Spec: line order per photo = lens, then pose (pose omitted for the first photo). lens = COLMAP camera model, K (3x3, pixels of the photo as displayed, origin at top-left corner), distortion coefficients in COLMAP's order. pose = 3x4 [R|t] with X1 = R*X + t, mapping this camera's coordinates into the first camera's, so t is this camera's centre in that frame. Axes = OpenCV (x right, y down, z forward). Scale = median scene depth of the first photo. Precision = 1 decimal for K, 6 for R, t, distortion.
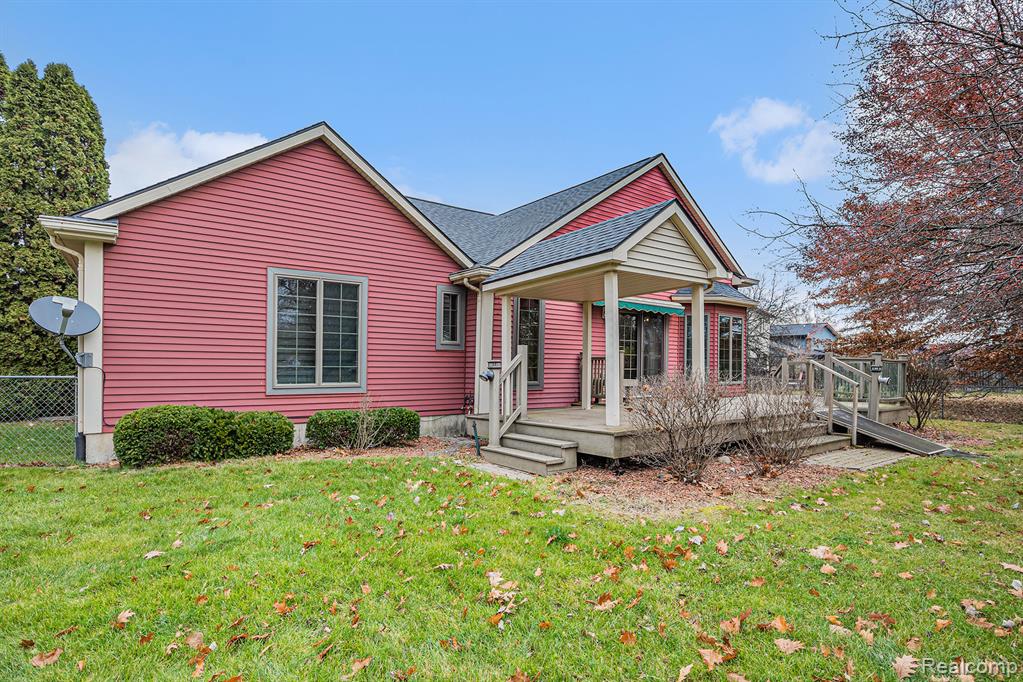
lens RADIAL K [[507.1, 0, 508.8], [0, 507.1, 357.3], [0, 0, 1]] dist [0.001437, 0.000214]
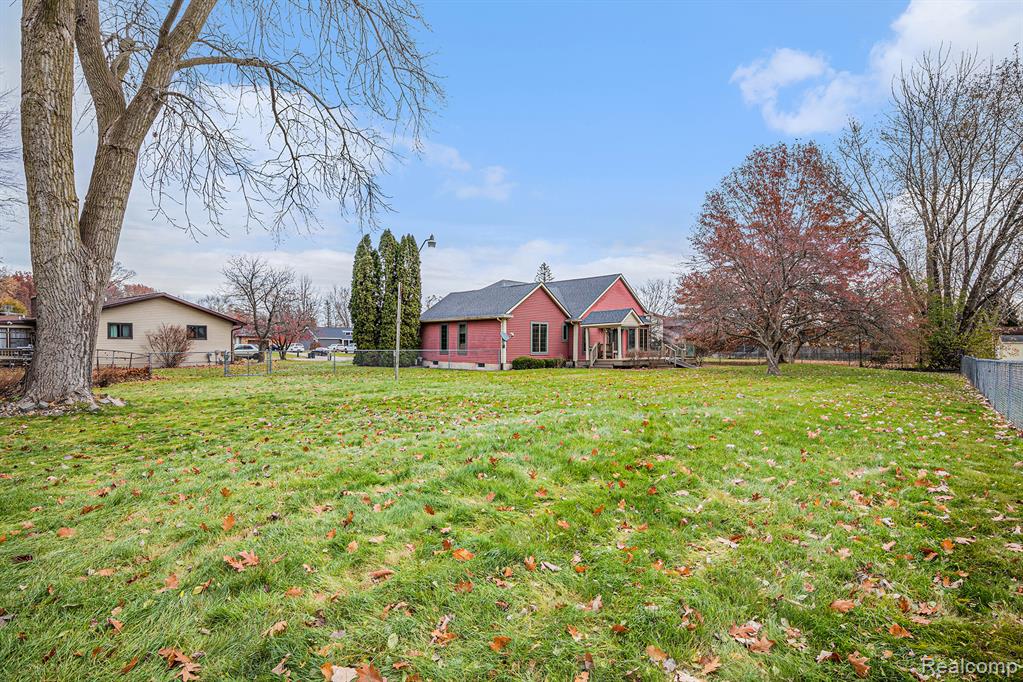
lens RADIAL K [[481.2, 0, 501.6], [0, 481.2, 341.6], [0, 0, 1]] dist [-0.024814, 0.000215]
pose [[0.991211, -0.003685, 0.132241, -1.140572], [0.002130, 0.999927, 0.011903, -0.068838], [-0.132275, -0.011517, 0.991146, -2.521460]]
